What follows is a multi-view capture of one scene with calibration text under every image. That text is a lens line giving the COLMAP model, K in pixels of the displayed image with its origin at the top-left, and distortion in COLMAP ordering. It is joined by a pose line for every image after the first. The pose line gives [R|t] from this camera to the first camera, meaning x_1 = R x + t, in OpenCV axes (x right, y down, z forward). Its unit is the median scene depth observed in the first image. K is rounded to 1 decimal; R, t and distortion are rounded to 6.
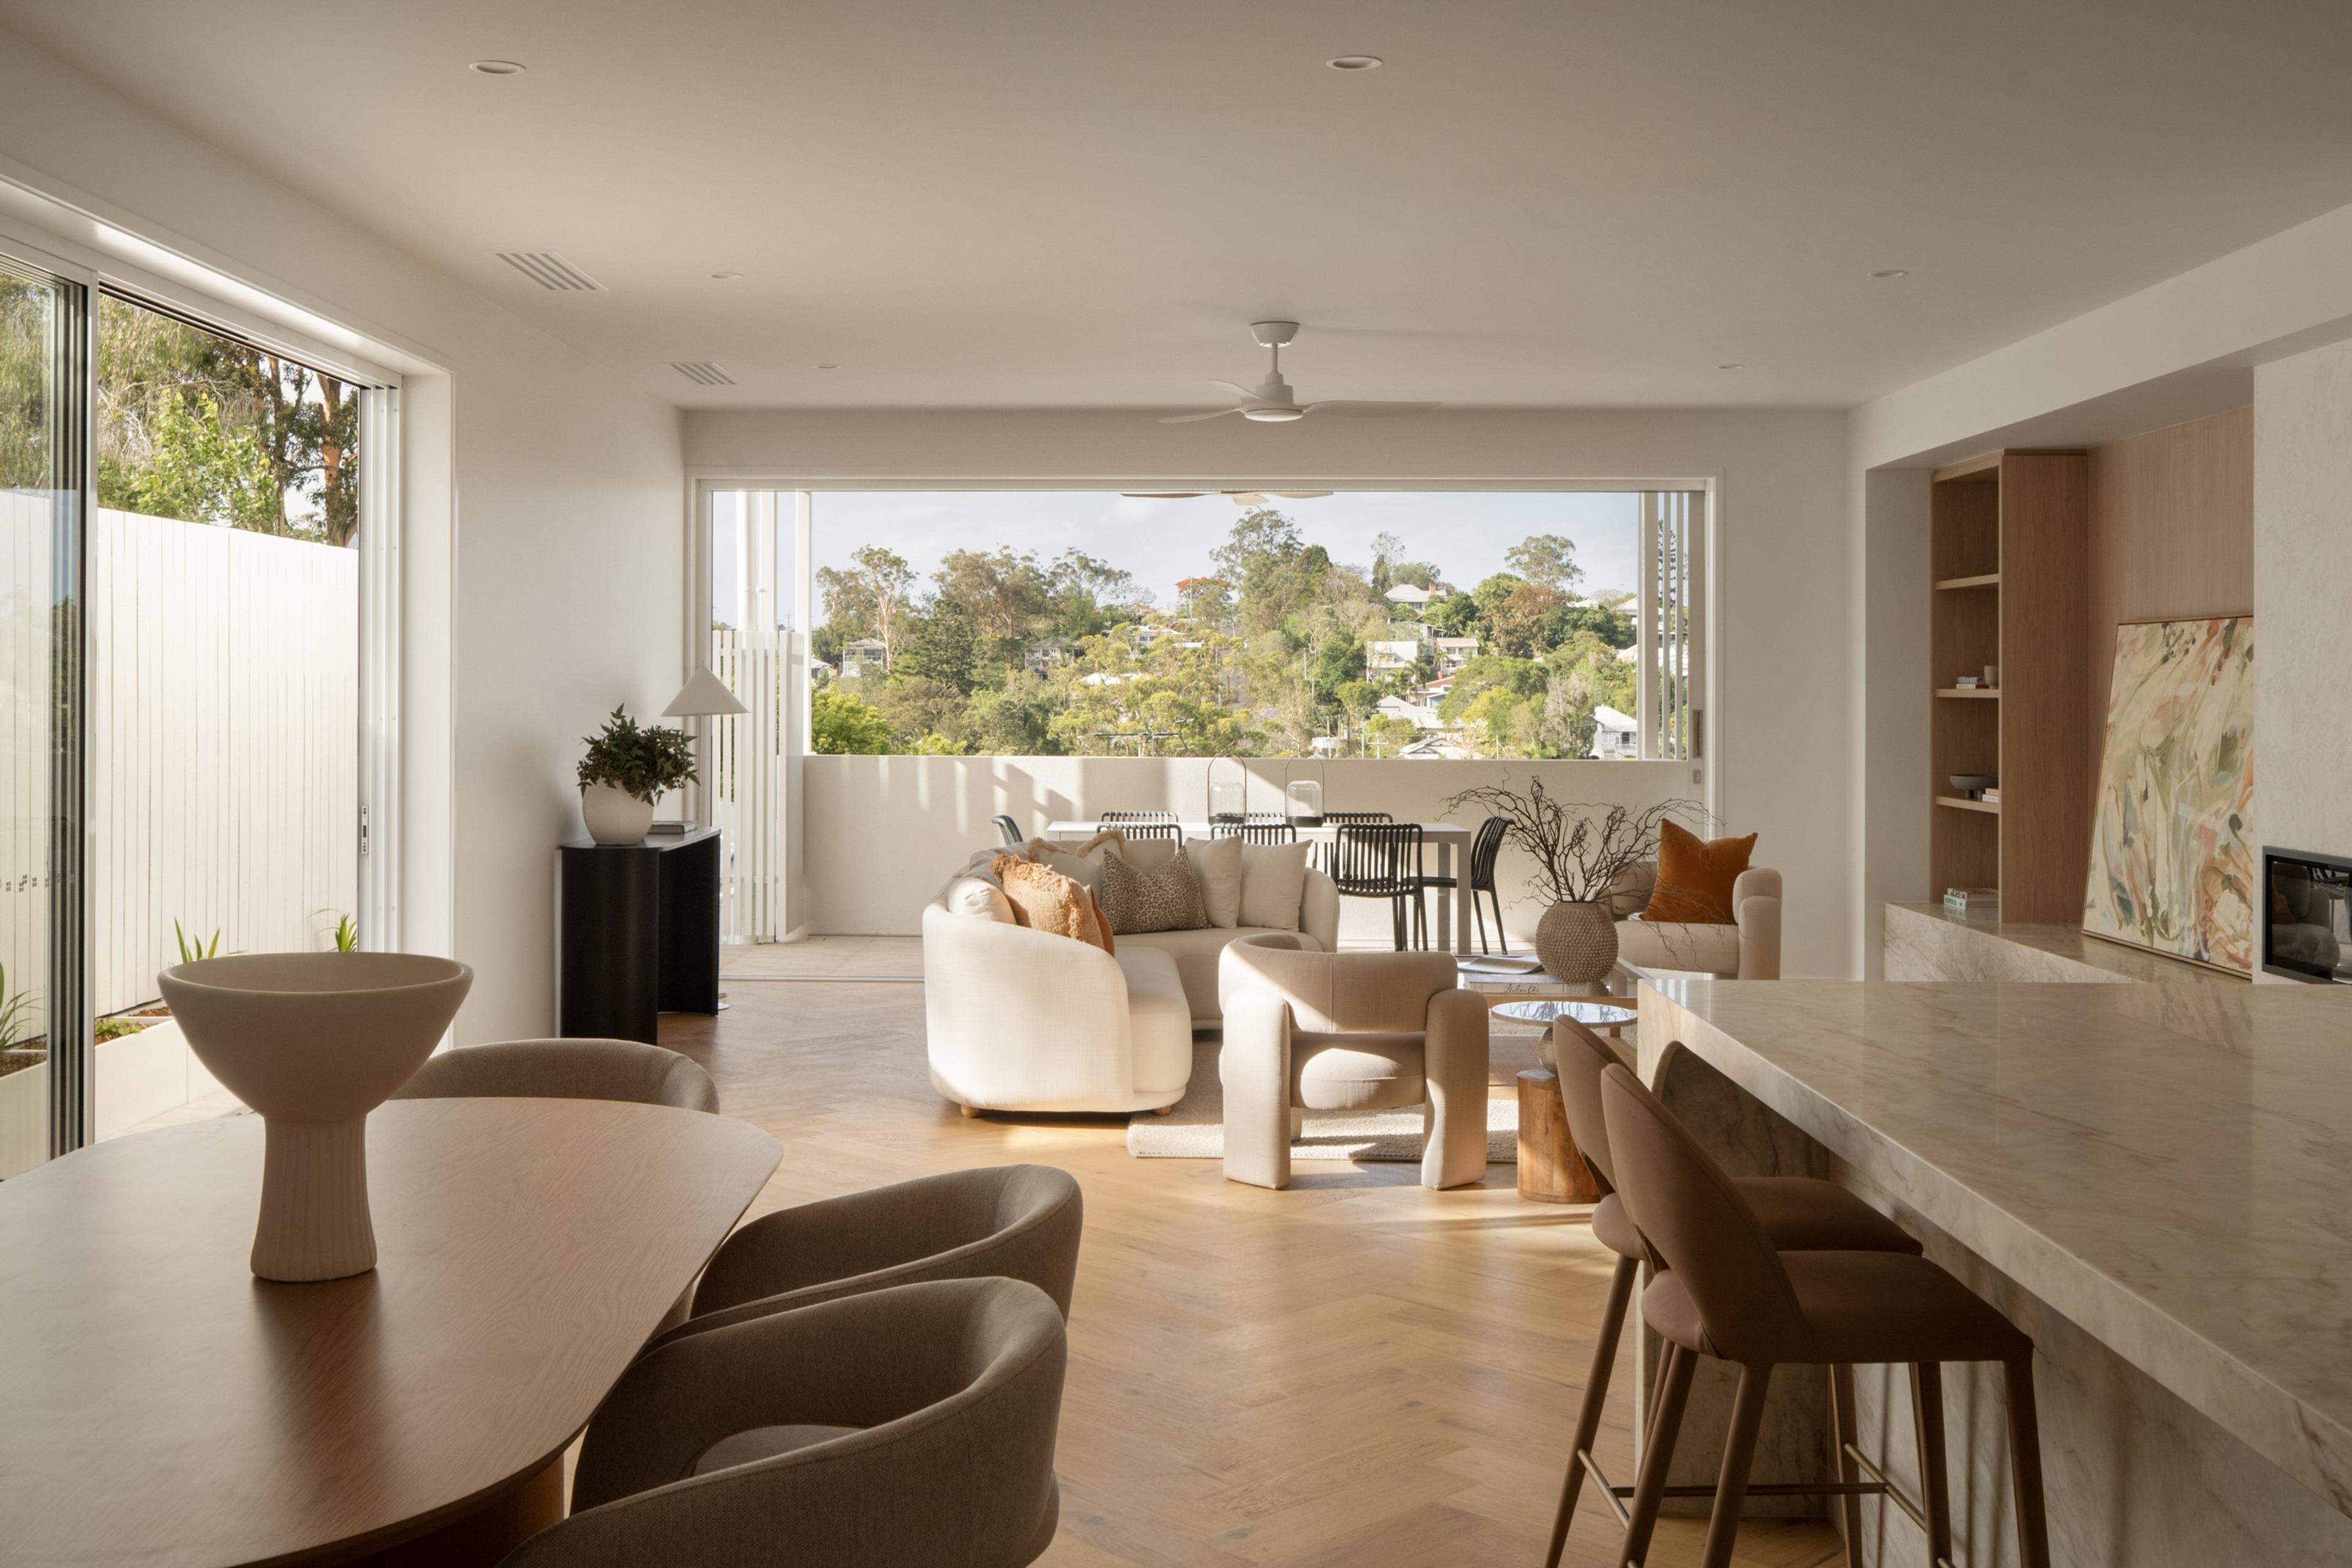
lens RADIAL K [[2422.3, 0, 1135.5], [0, 2422.3, 699.3], [0, 0, 1]] dist [0.025761, 0.000000]
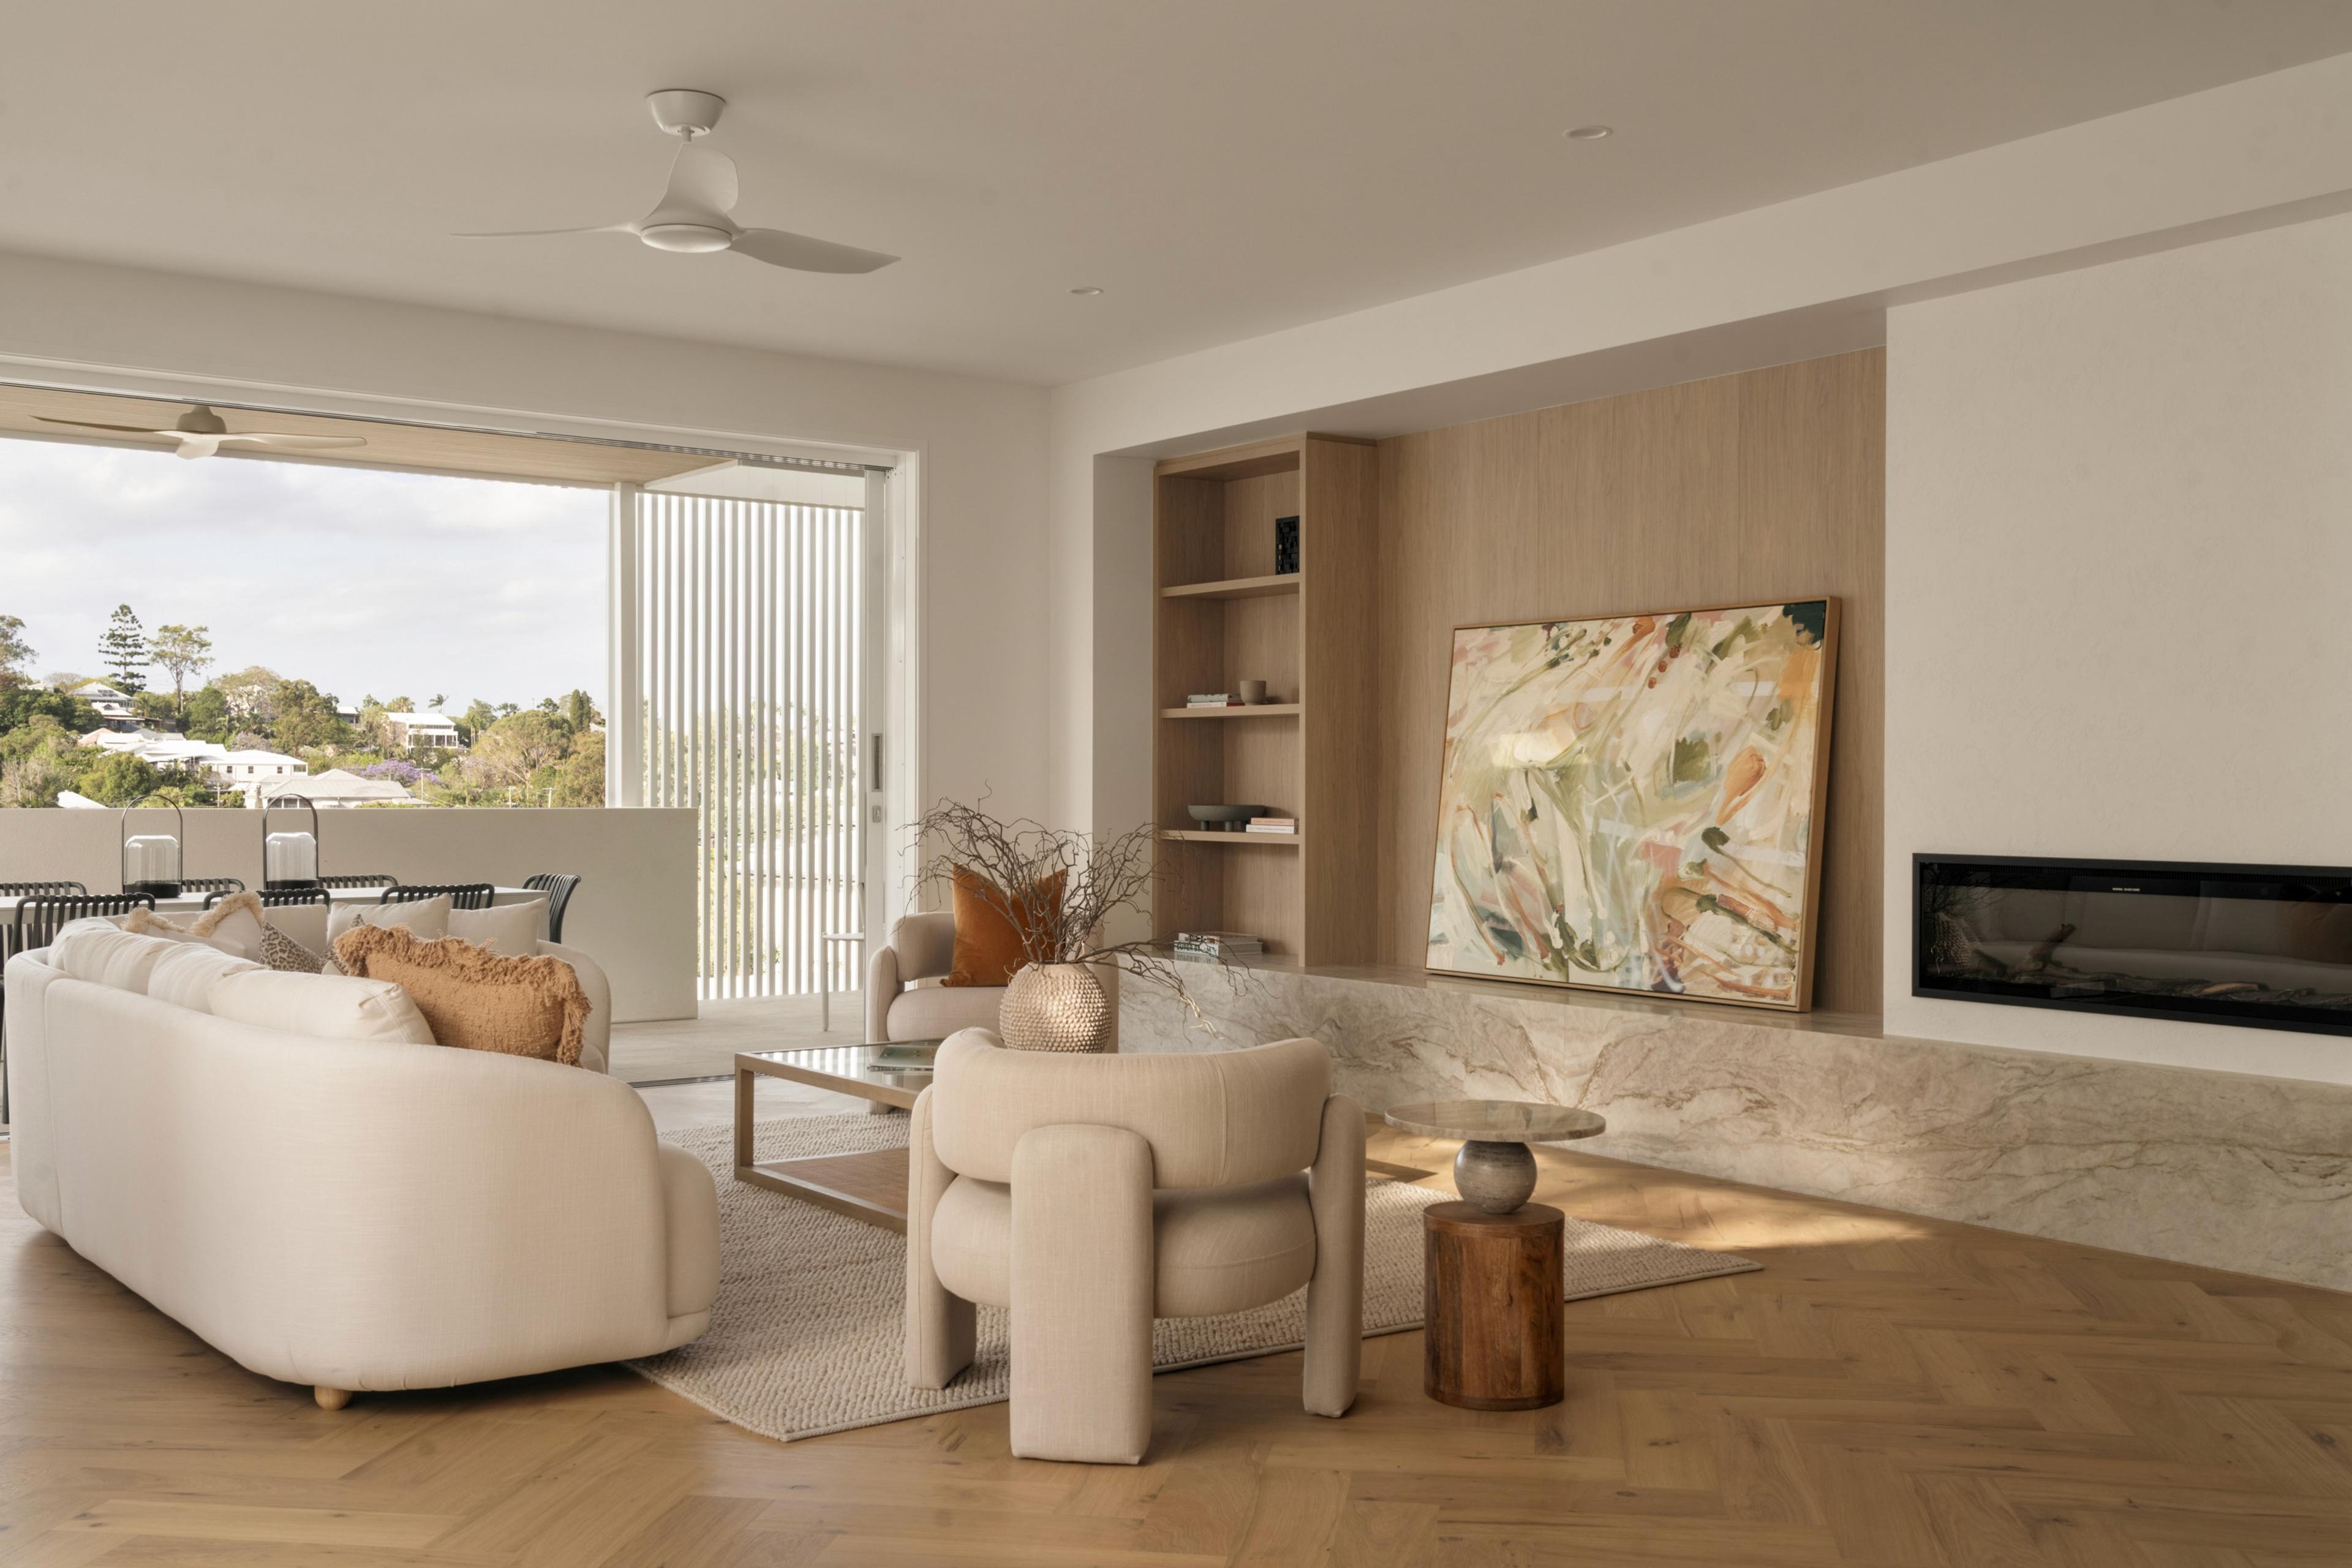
lens RADIAL K [[2245.1, 0, 1174.8], [0, 2245.1, 787.4], [0, 0, 1]] dist [0.042355, 0.000000]
pose [[0.796941, -0.001739, 0.604055, -0.198995], [0.001060, 0.999998, 0.001480, 0.028761], [-0.604056, -0.000539, 0.796942, 0.424887]]
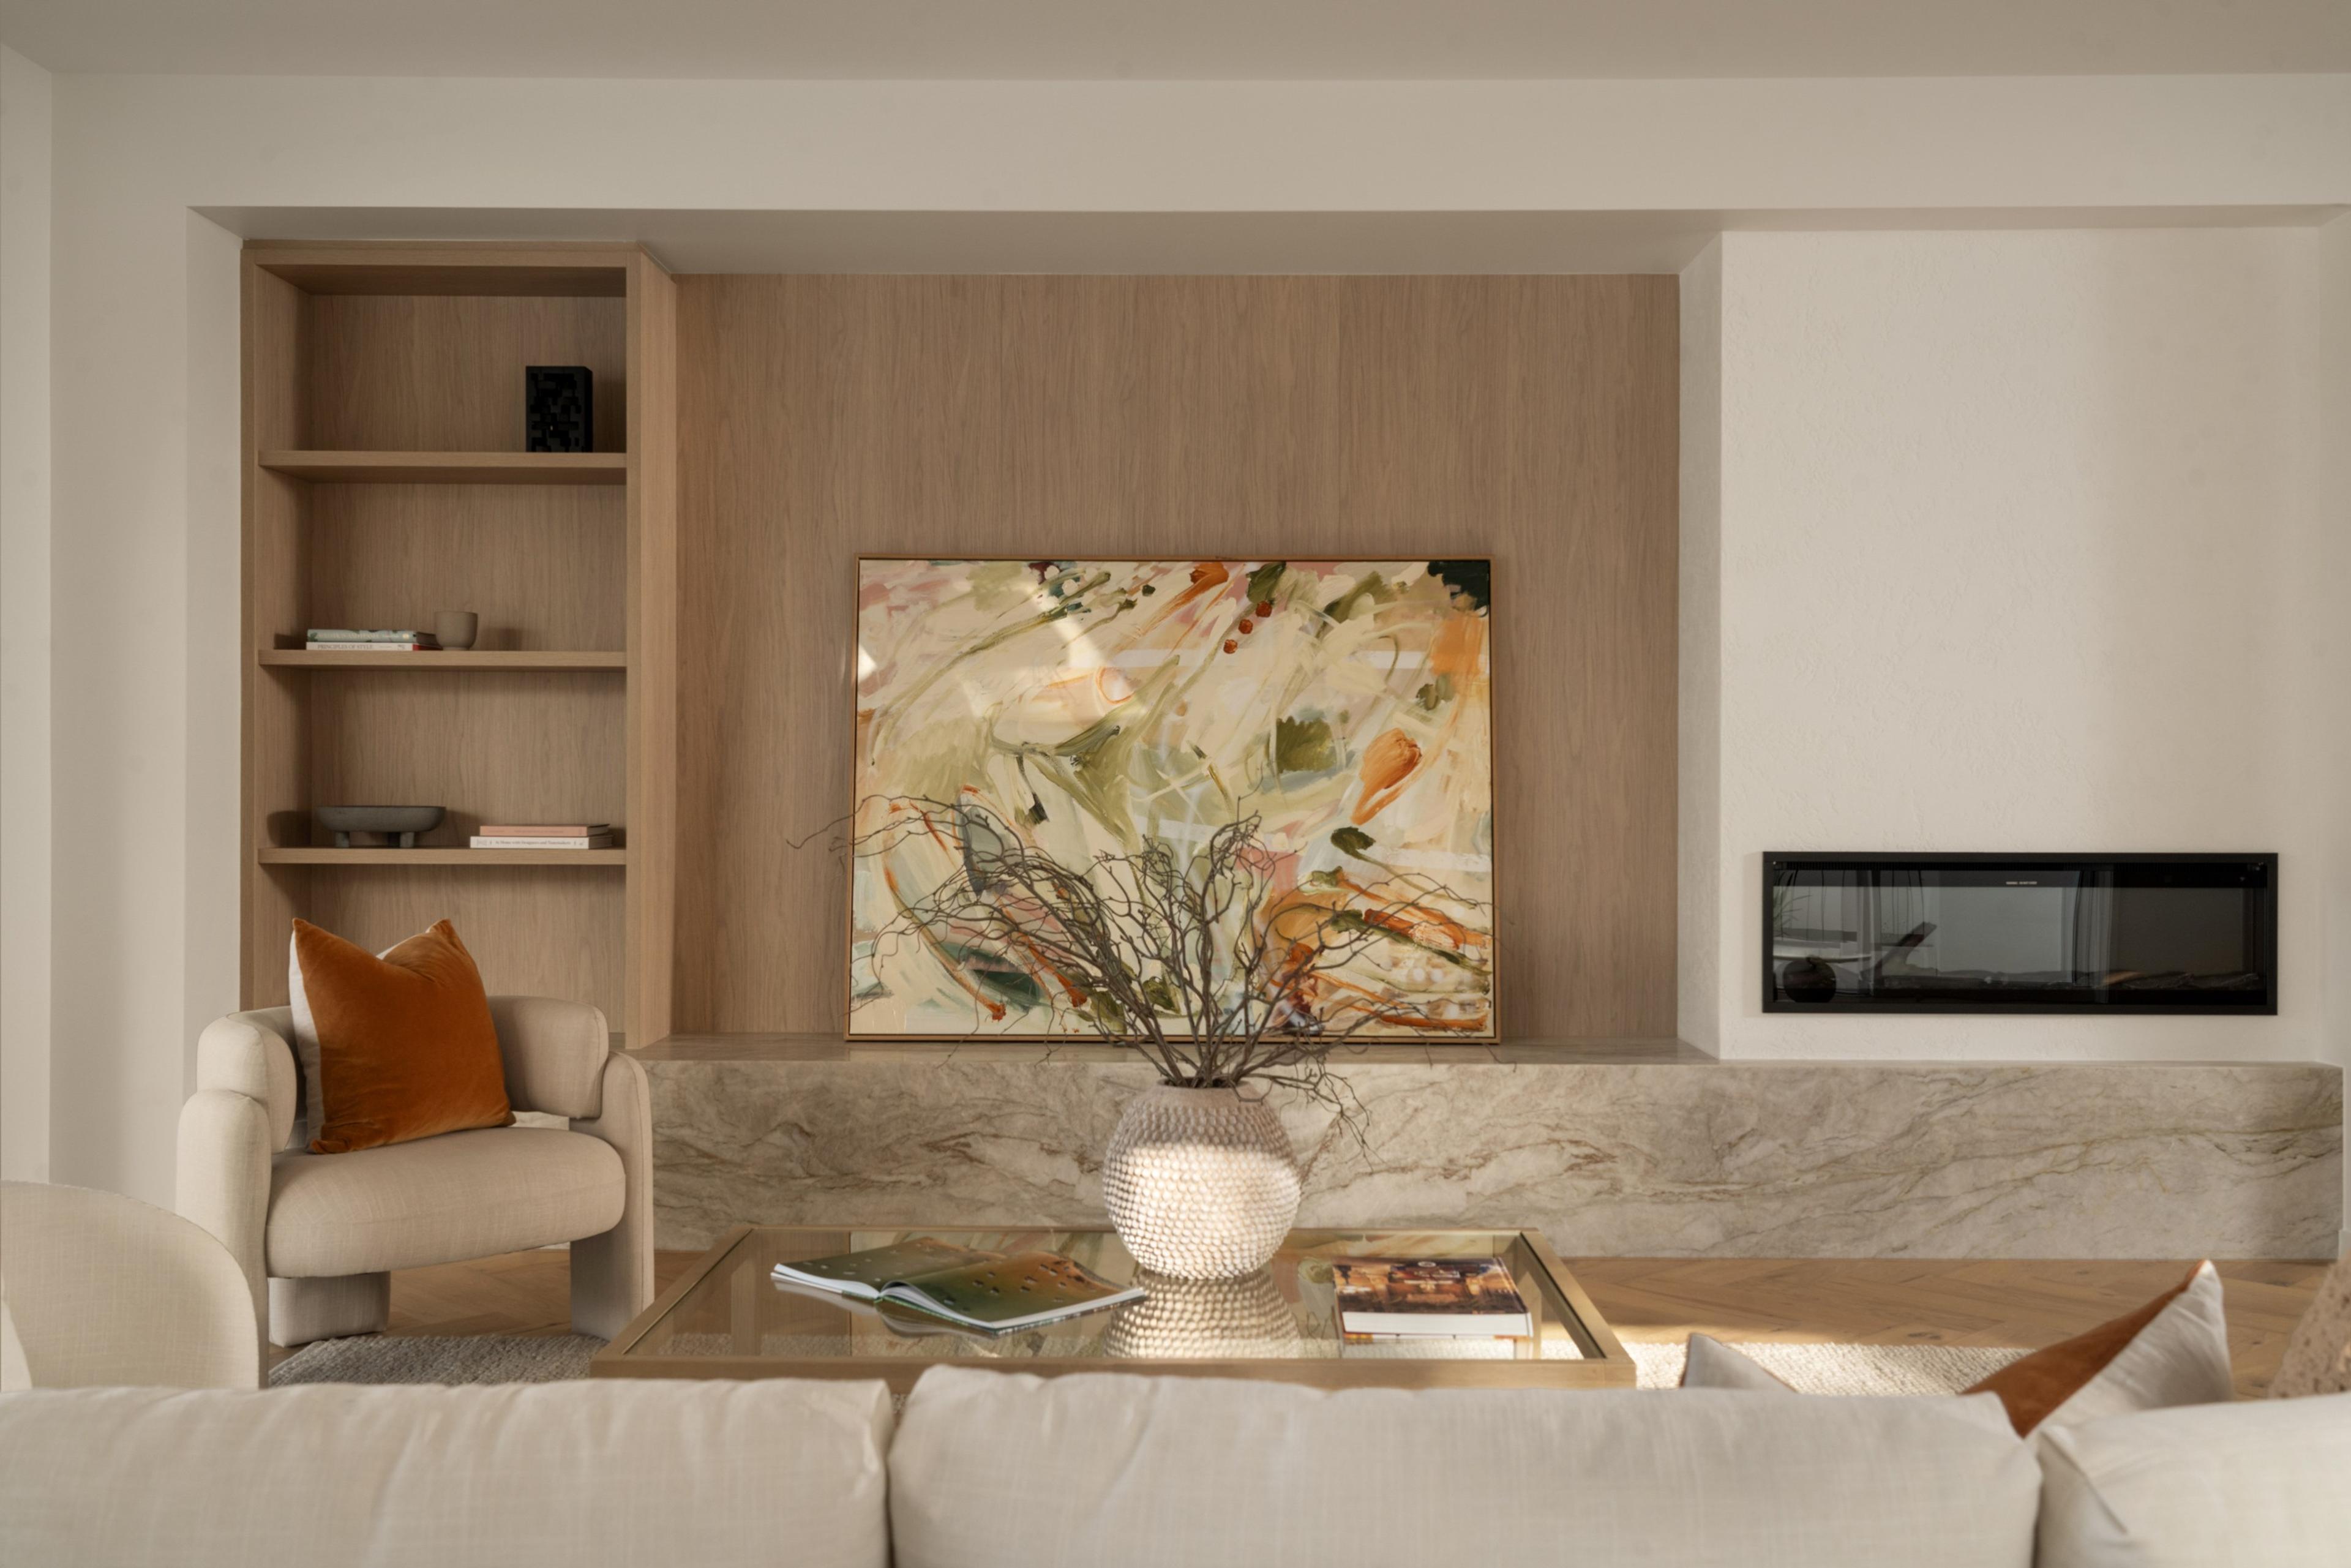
lens RADIAL K [[2244.2, 0, 1171.7], [0, 2244.2, 770.7], [0, 0, 1]] dist [0.042355, 0.000000]
pose [[-0.012089, 0.001279, 0.999926, -0.212863], [0.000090, 0.999999, -0.001278, 0.028766], [-0.999927, 0.000075, -0.012089, 0.992259]]
